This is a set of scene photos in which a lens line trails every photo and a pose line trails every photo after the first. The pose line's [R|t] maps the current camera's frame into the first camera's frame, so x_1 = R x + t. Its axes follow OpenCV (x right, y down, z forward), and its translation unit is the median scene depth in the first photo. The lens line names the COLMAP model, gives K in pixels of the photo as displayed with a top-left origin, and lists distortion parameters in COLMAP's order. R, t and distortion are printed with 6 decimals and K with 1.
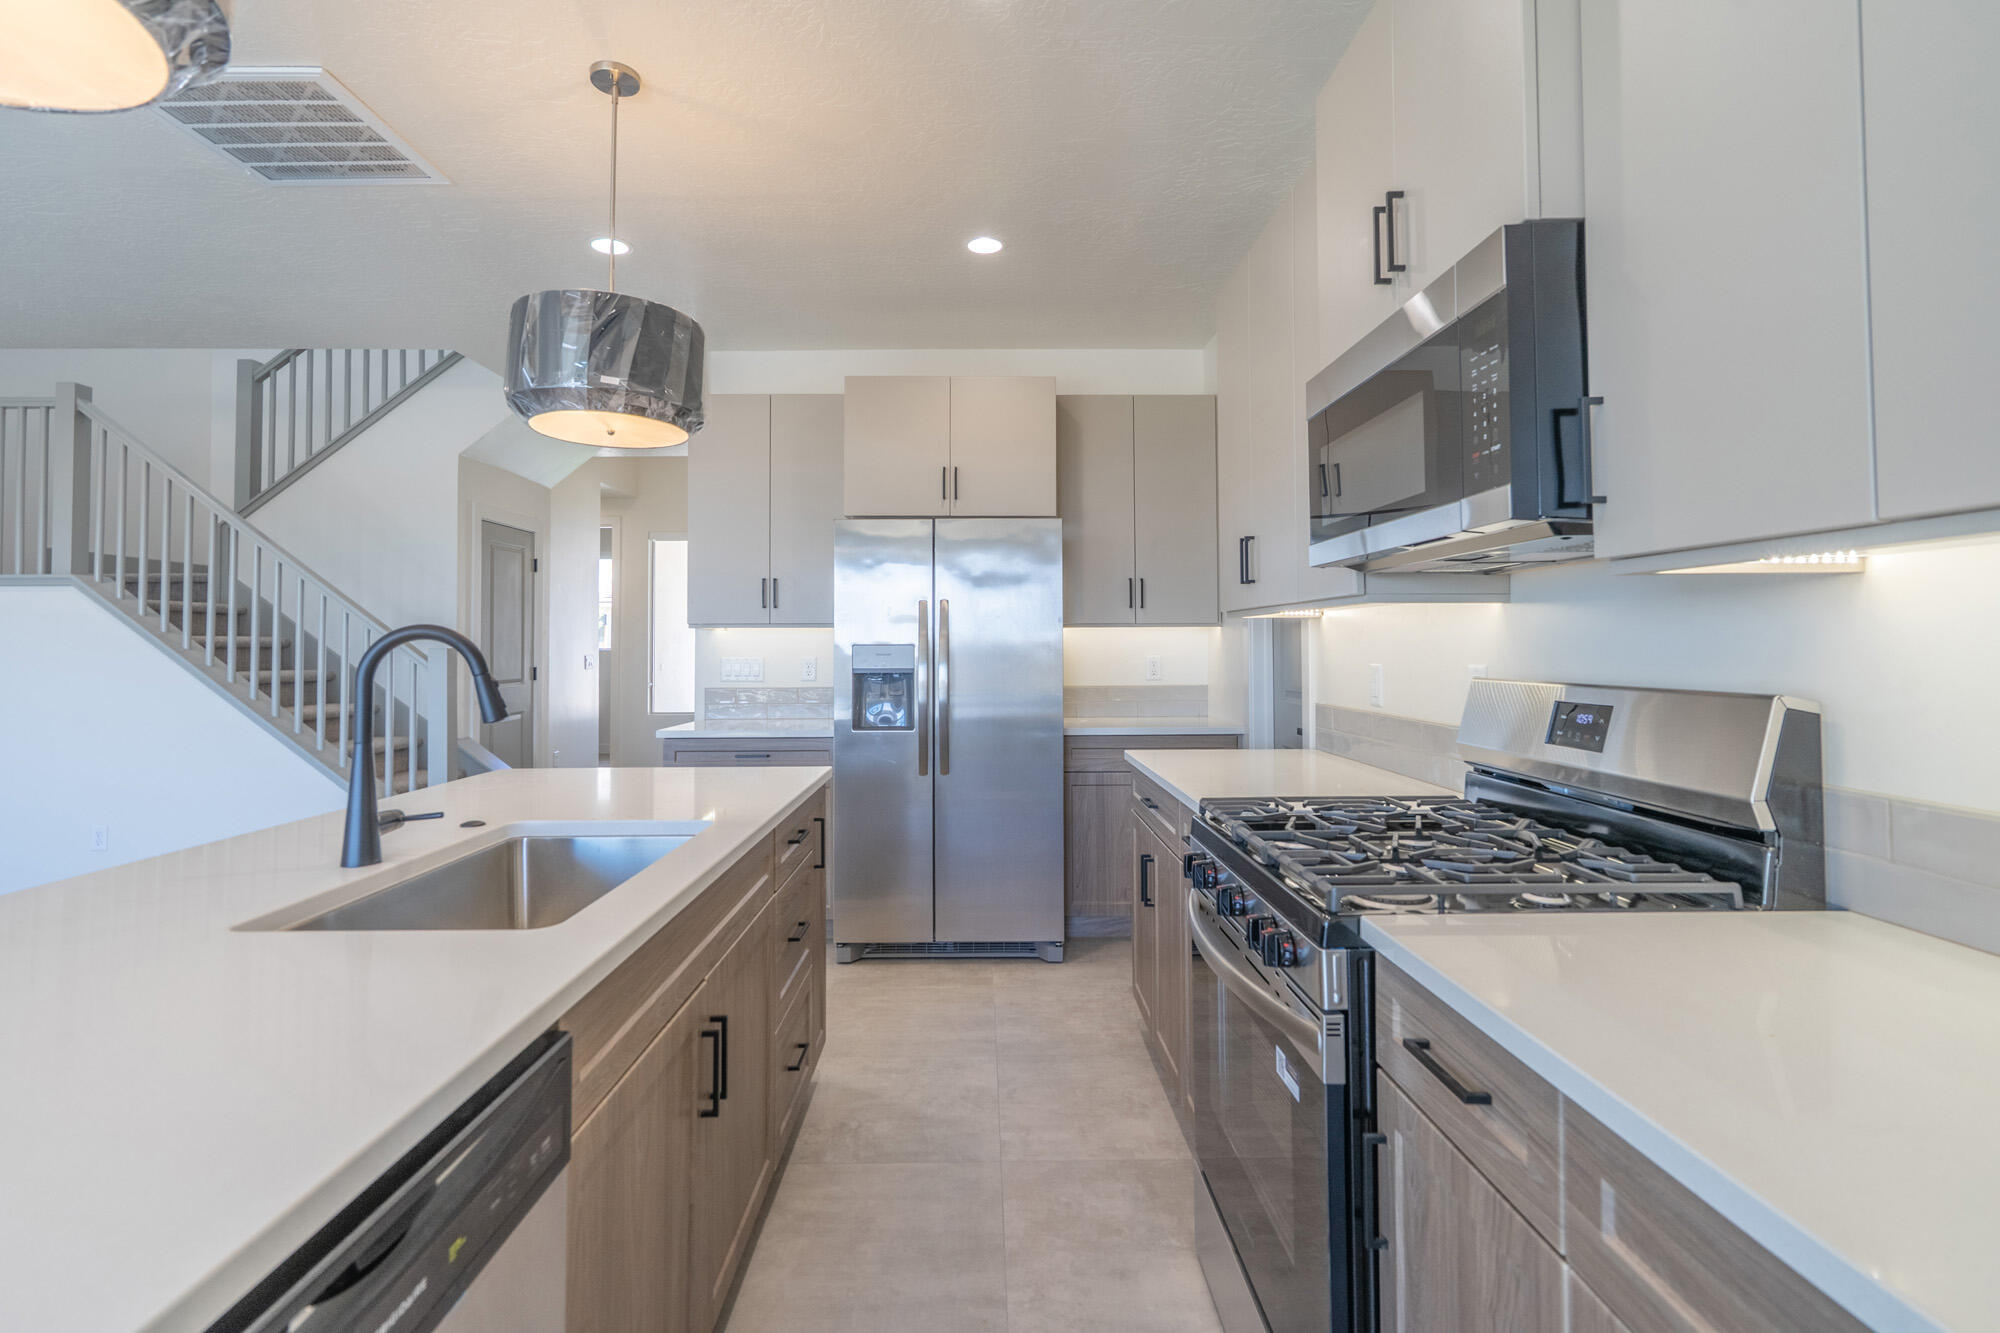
lens RADIAL K [[947.8, 0, 1054.3], [0, 947.8, 601.2], [0, 0, 1]] dist [0.000427, -0.000100]
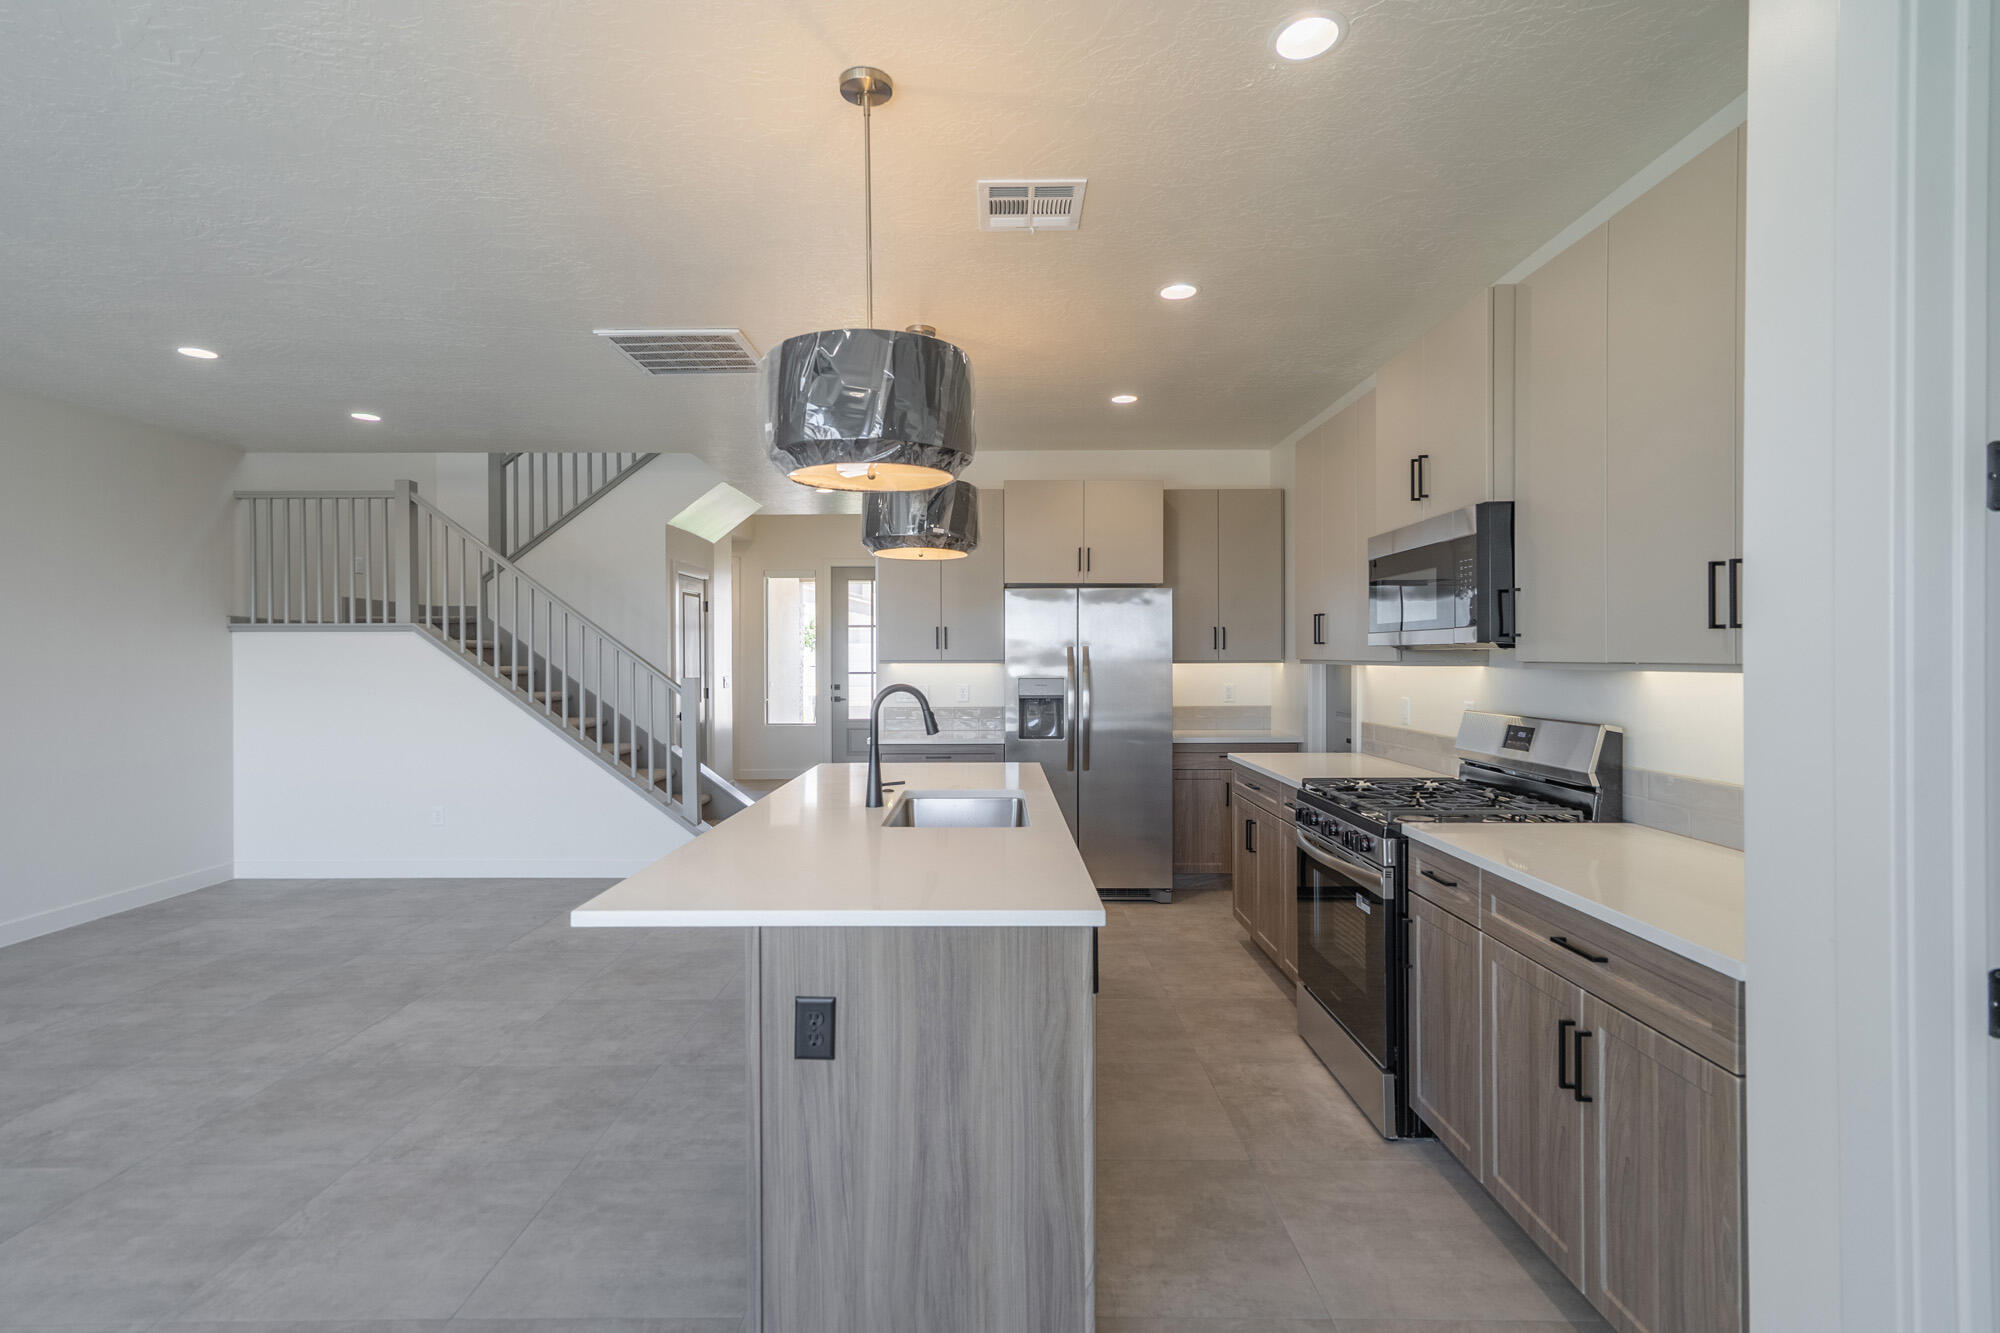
lens RADIAL K [[922.3, 0, 1006.8], [0, 922.3, 657.6], [0, 0, 1]] dist [0.011006, 0.000561]
pose [[0.997304, -0.002777, -0.073327, -0.226871], [0.006239, 0.998874, 0.047020, -0.083773], [0.073114, -0.047351, 0.996199, -0.622033]]
